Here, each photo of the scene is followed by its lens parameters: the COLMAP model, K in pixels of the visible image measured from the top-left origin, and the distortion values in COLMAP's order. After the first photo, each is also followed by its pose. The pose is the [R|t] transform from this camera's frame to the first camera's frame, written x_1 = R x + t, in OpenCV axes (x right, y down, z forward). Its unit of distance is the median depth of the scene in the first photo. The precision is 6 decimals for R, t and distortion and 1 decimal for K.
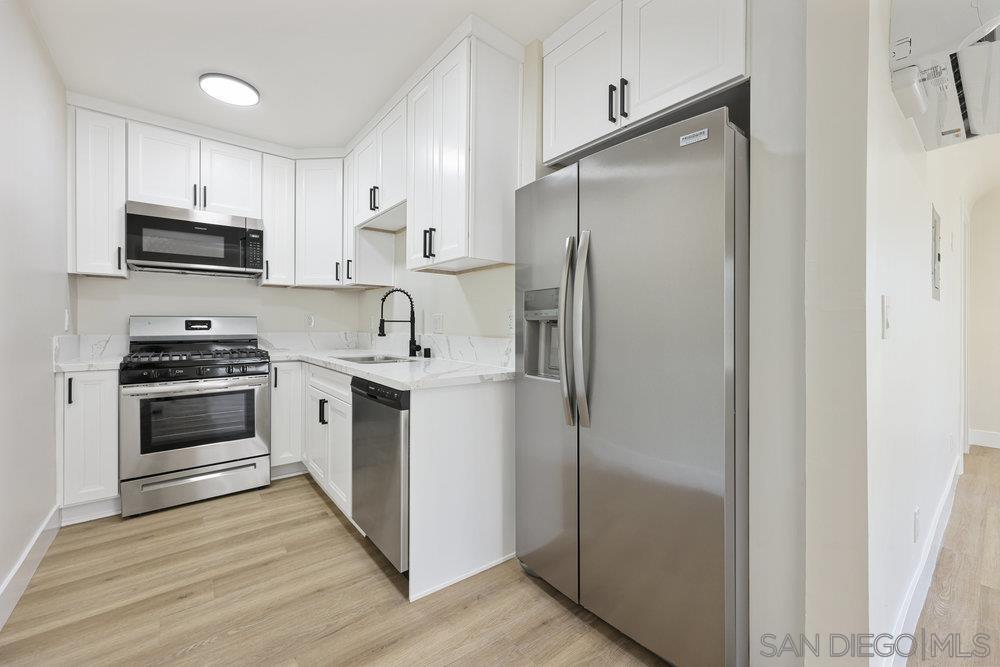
lens RADIAL K [[399.4, 0, 500.0], [0, 399.4, 333.5], [0, 0, 1]] dist [0.000057, 0.000142]
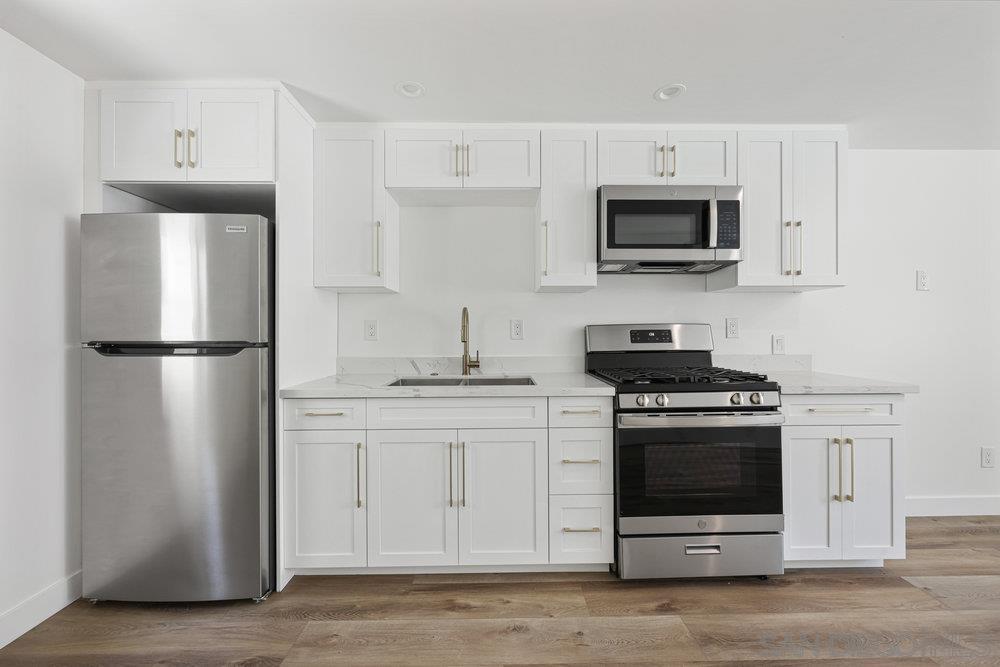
lens RADIAL K [[406.2, 0, 500.0], [0, 406.2, 333.5], [0, 0, 1]] dist [-0.003134, -0.000359]
pose [[0.792316, -0.006922, -0.610072, -0.575668], [-0.004223, 0.999849, -0.016830, -0.012912], [0.610096, 0.015911, 0.792168, 0.213695]]
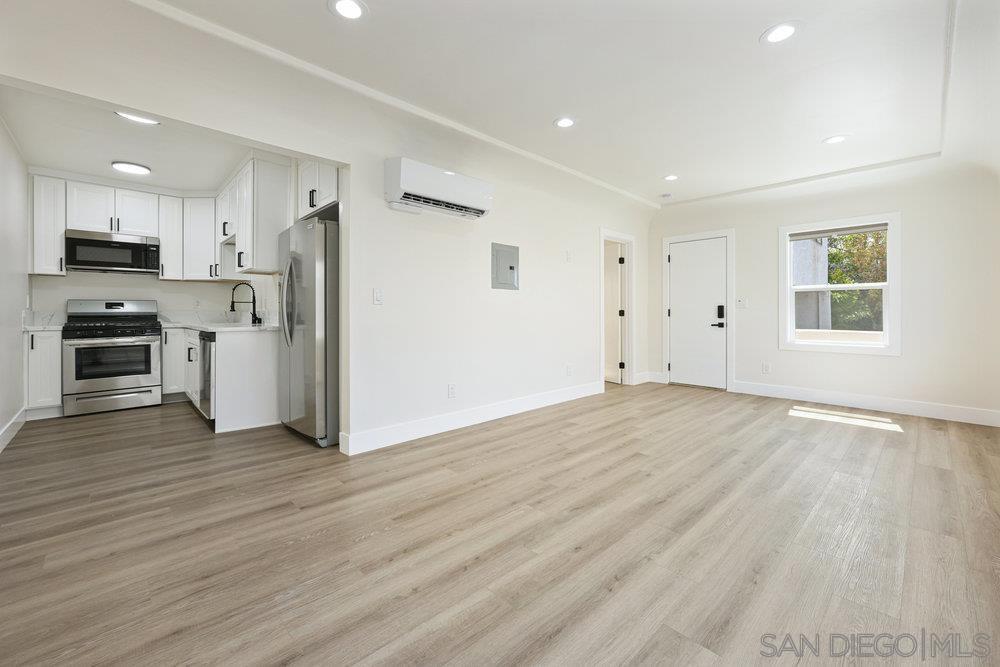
lens RADIAL K [[406.8, 0, 500.8], [0, 406.8, 317.4], [0, 0, 1]] dist [-0.001190, 0.000220]
pose [[0.996466, -0.007482, 0.083661, 0.680260], [0.008124, 0.999940, -0.007333, 0.054301], [-0.083601, 0.007987, 0.996467, -0.783215]]
